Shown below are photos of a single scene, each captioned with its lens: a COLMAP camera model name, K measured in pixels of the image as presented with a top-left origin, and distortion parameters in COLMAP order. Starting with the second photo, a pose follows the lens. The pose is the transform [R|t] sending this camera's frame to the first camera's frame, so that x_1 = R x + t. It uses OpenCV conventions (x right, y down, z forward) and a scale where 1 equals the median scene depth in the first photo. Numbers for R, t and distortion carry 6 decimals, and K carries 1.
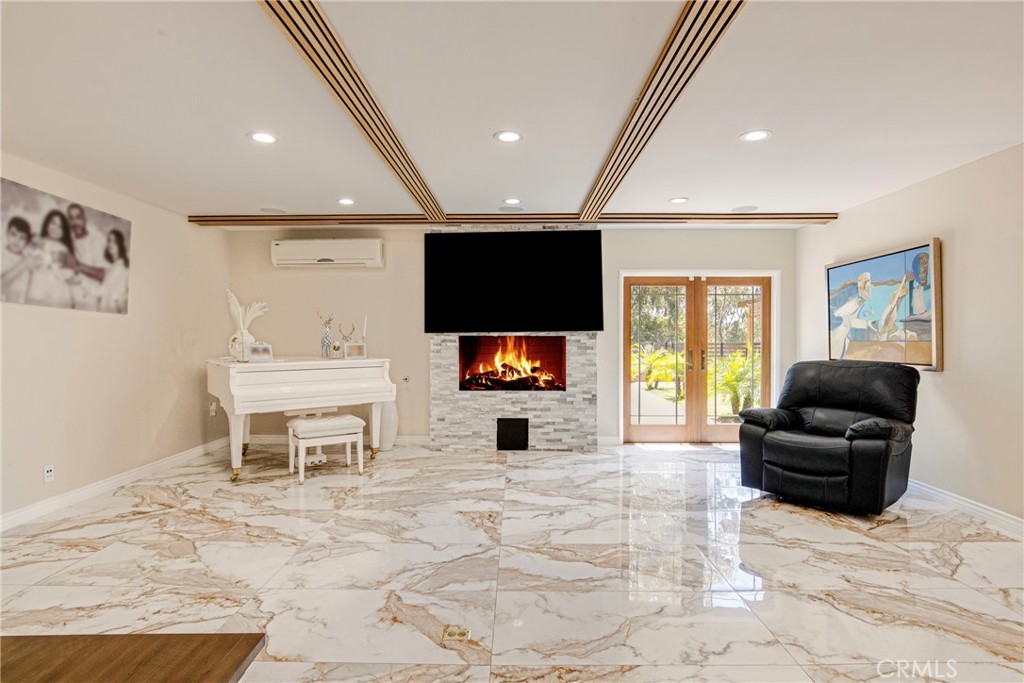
lens RADIAL K [[542.7, 0, 516.3], [0, 542.7, 330.9], [0, 0, 1]] dist [0.006848, 0.000818]
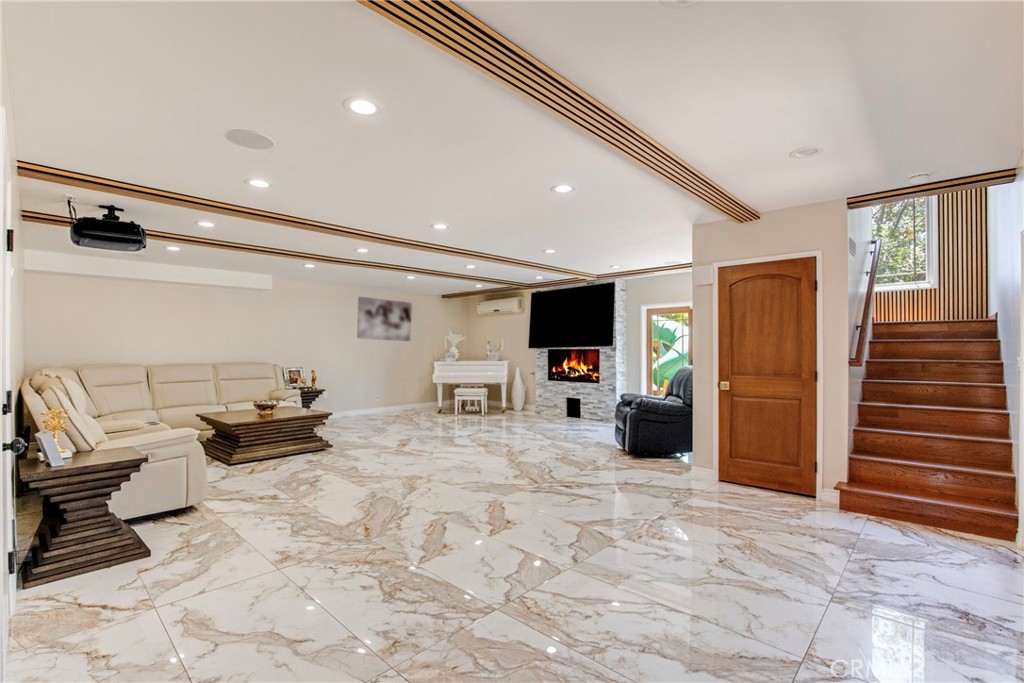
lens RADIAL K [[475.1, 0, 503.4], [0, 475.1, 346.0], [0, 0, 1]] dist [-0.016312, 0.000563]
pose [[0.723914, -0.006712, -0.689858, 0.859127], [0.007481, 0.999970, -0.001879, -0.000442], [0.689850, -0.003800, 0.723943, -0.218208]]
